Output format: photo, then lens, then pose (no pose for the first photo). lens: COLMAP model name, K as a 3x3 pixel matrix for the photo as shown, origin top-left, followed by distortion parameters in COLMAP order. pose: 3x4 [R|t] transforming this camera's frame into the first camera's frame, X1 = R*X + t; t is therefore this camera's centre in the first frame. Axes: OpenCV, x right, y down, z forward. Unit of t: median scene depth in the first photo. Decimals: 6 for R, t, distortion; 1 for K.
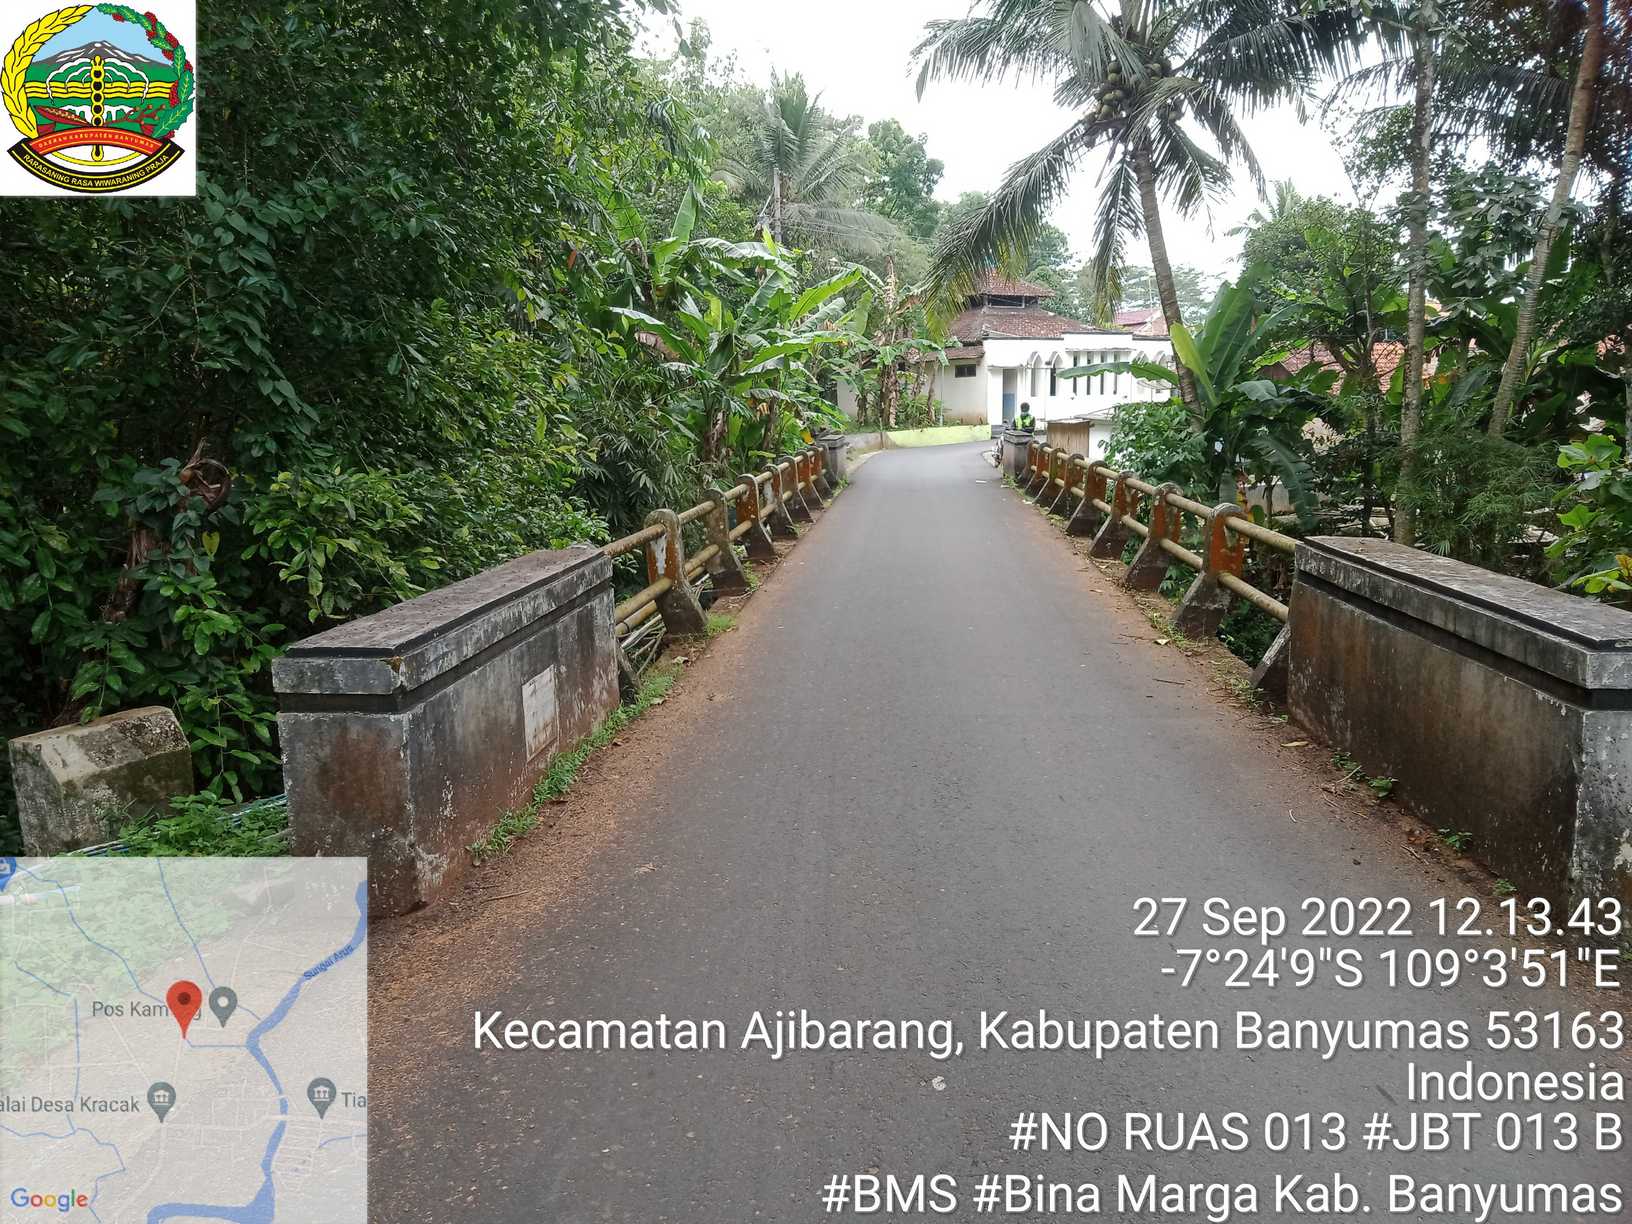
lens RADIAL K [[1219.2, 0, 816.0], [0, 1219.2, 612.0], [0, 0, 1]] dist [0.010485, 0.002711]
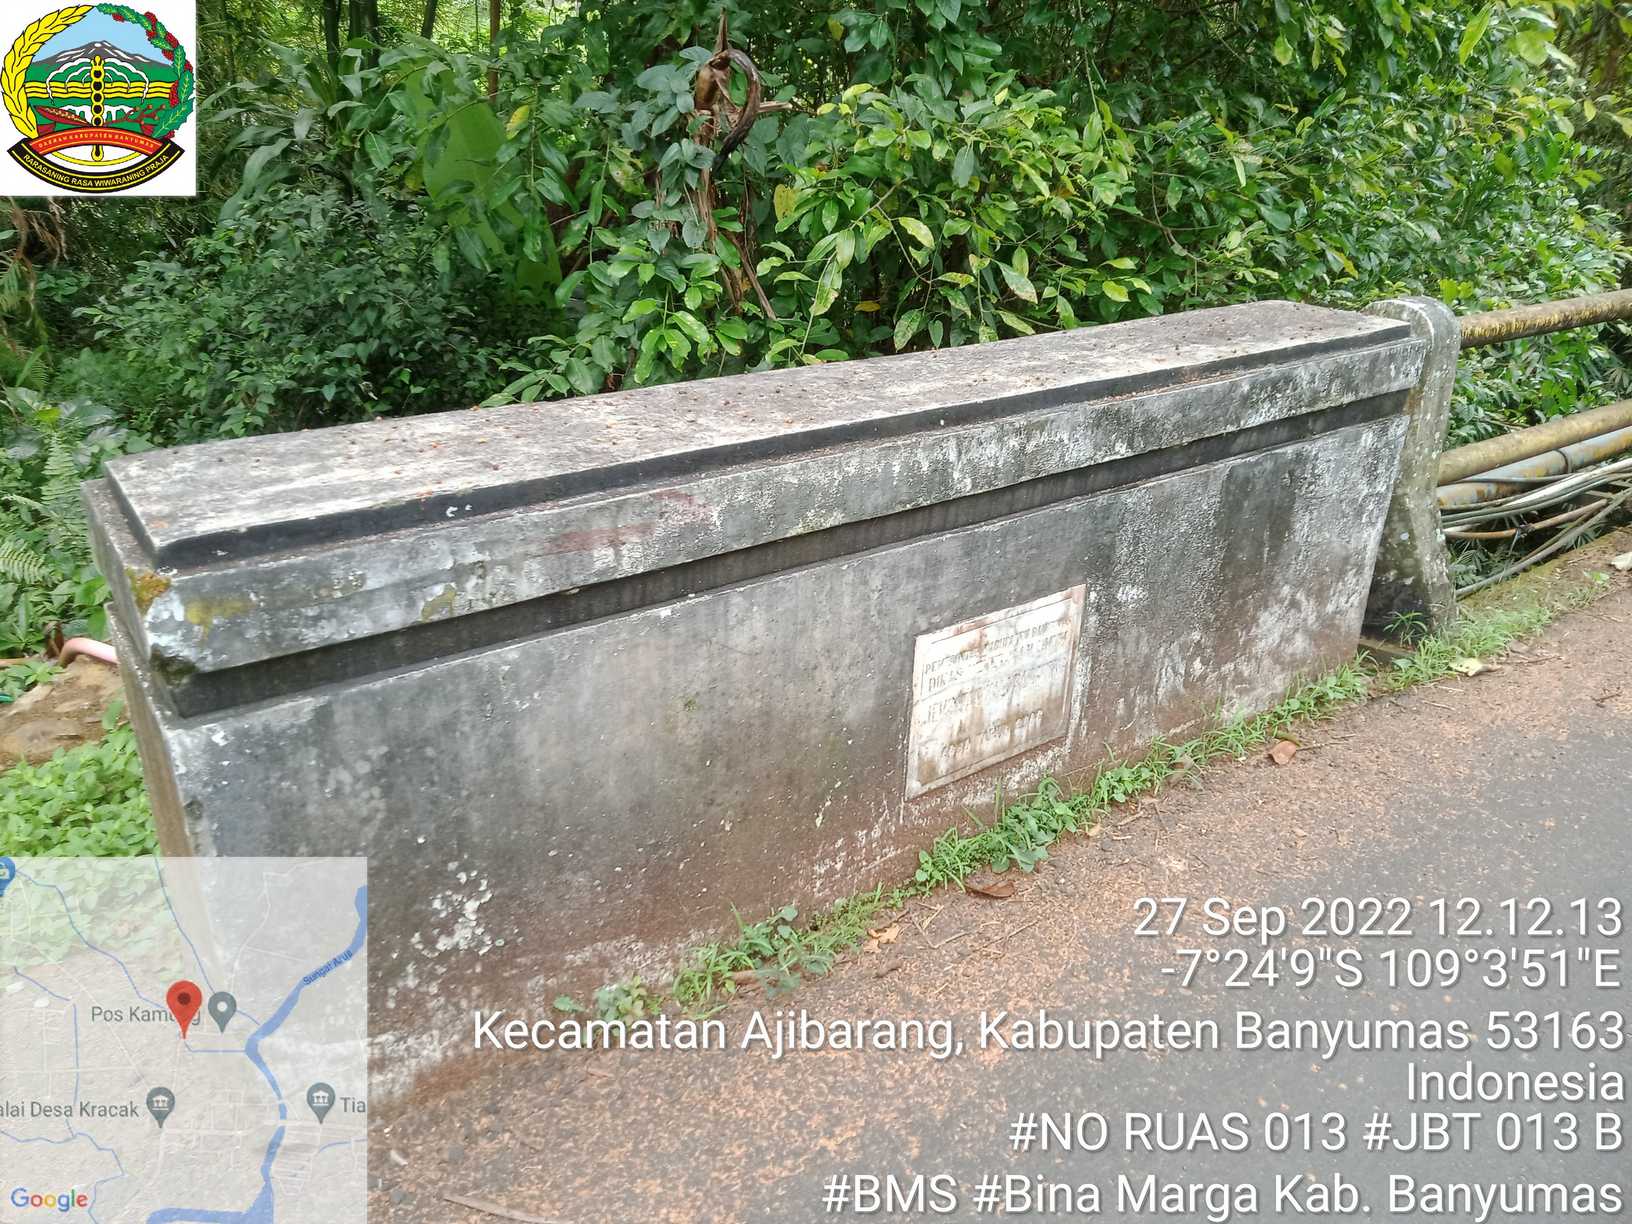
lens RADIAL K [[1219.2, 0, 816.0], [0, 1219.2, 612.0], [0, 0, 1]] dist [0.010485, 0.002711]
pose [[0.673427, 0.340268, -0.656288, 0.003943], [-0.171089, 0.935406, 0.309426, -0.068001], [0.719183, -0.096093, 0.688144, 0.684992]]
